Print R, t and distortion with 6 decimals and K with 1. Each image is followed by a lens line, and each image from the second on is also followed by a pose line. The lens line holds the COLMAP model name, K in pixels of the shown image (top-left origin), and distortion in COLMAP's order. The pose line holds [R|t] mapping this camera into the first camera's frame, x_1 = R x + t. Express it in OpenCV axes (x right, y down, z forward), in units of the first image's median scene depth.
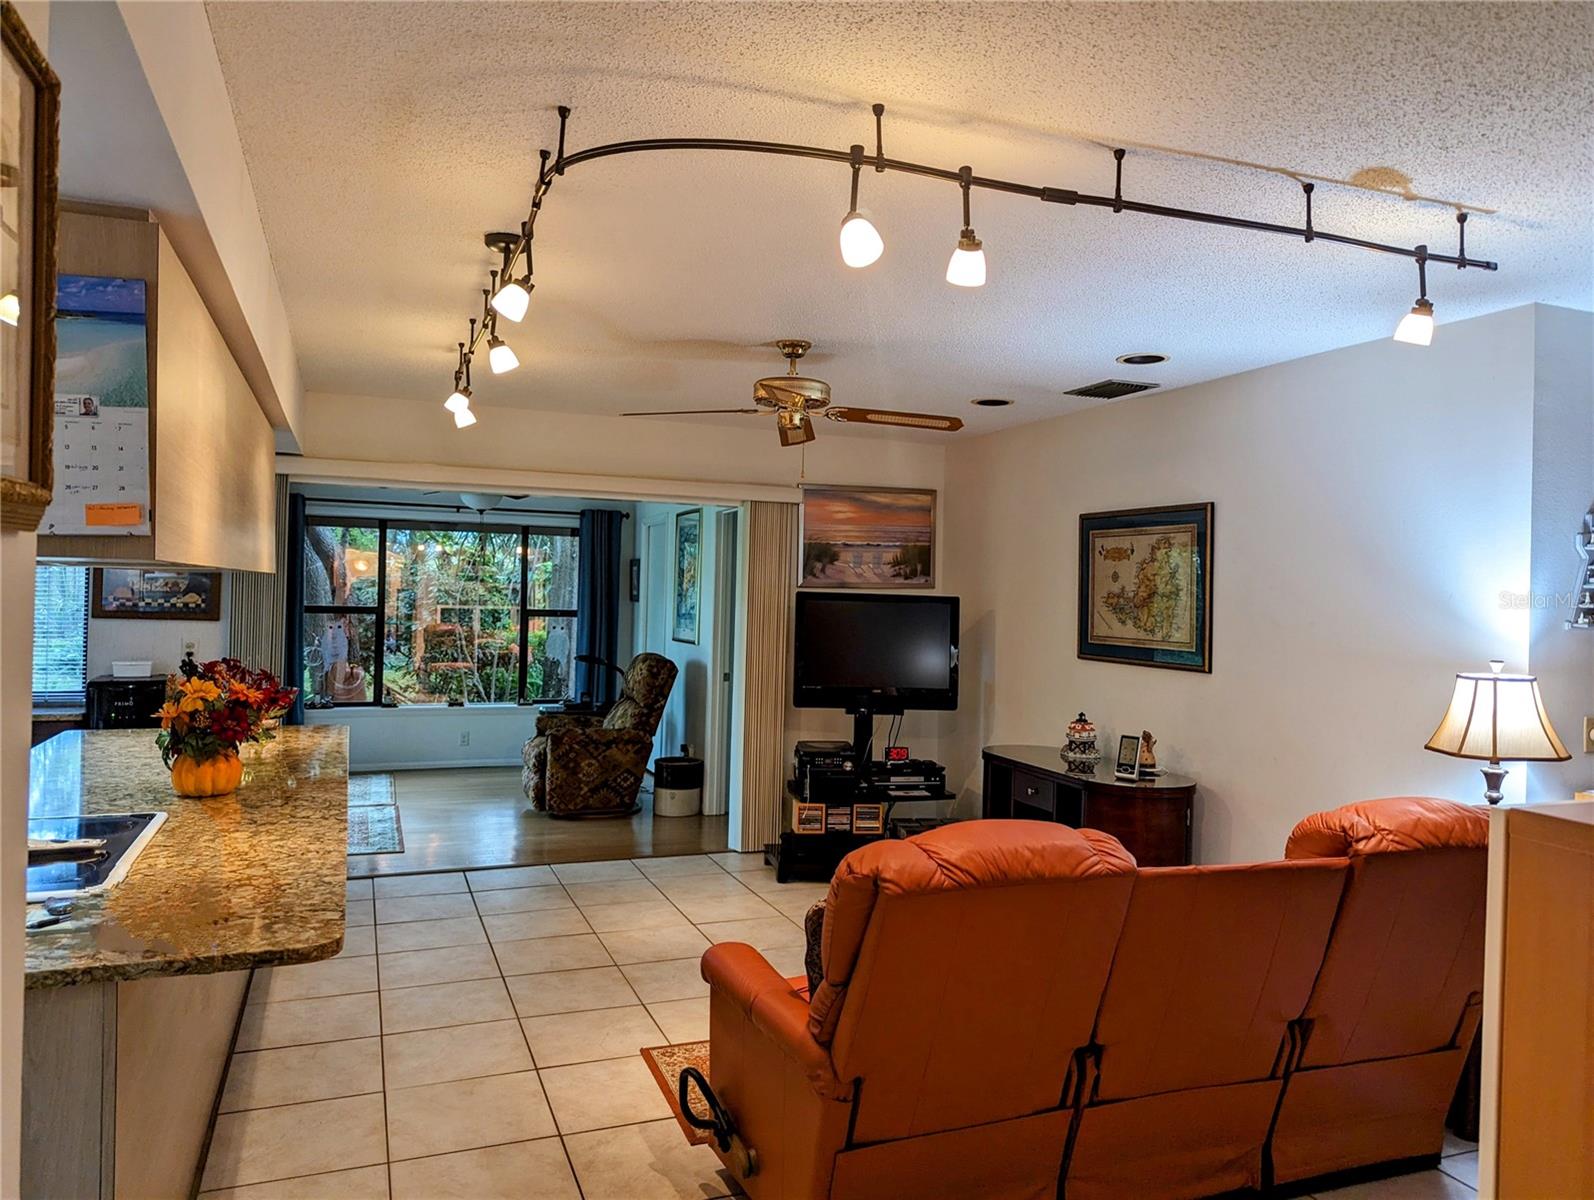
lens RADIAL K [[1127.7, 0, 798.3], [0, 1127.7, 600.3], [0, 0, 1]] dist [0.051089, -0.046478]
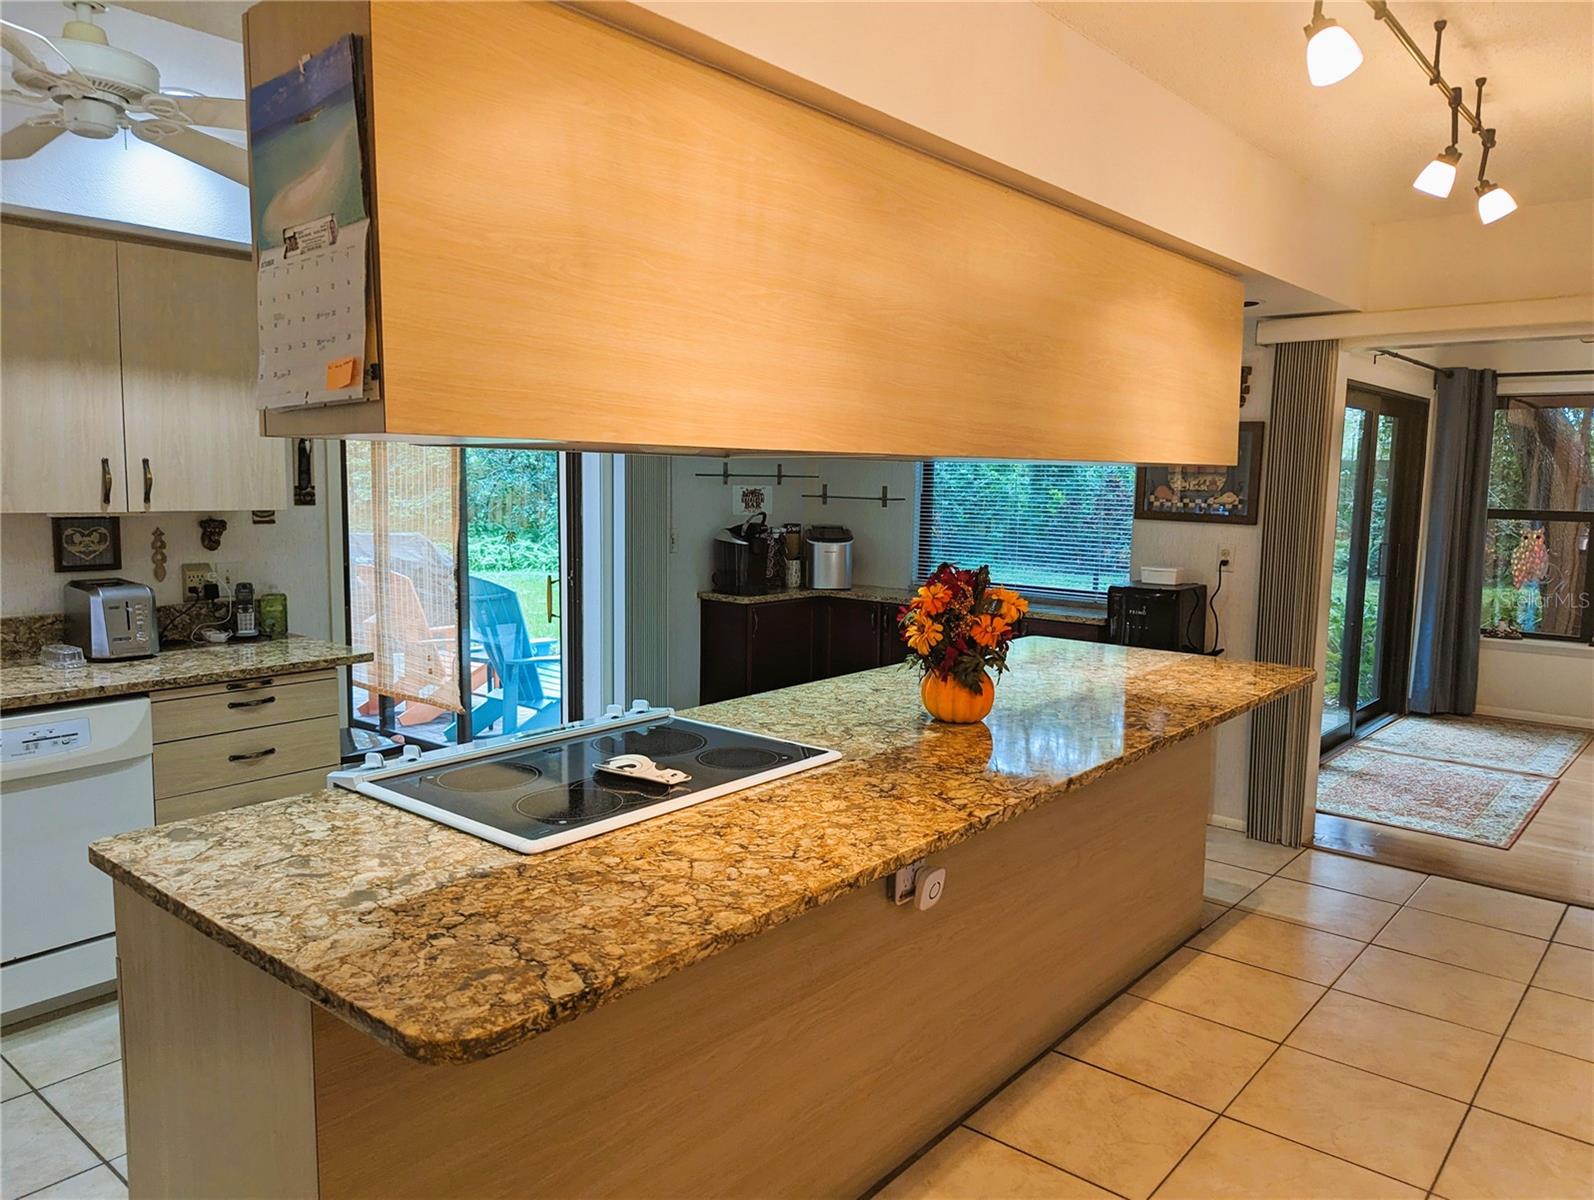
lens RADIAL K [[1127.7, 0, 795.9], [0, 1127.7, 592.9], [0, 0, 1]] dist [0.051089, -0.046478]
pose [[0.482358, 0.076740, -0.872606, 0.100783], [-0.008387, 0.996514, 0.083001, 0.001469], [0.875934, -0.032718, 0.481320, 0.432915]]
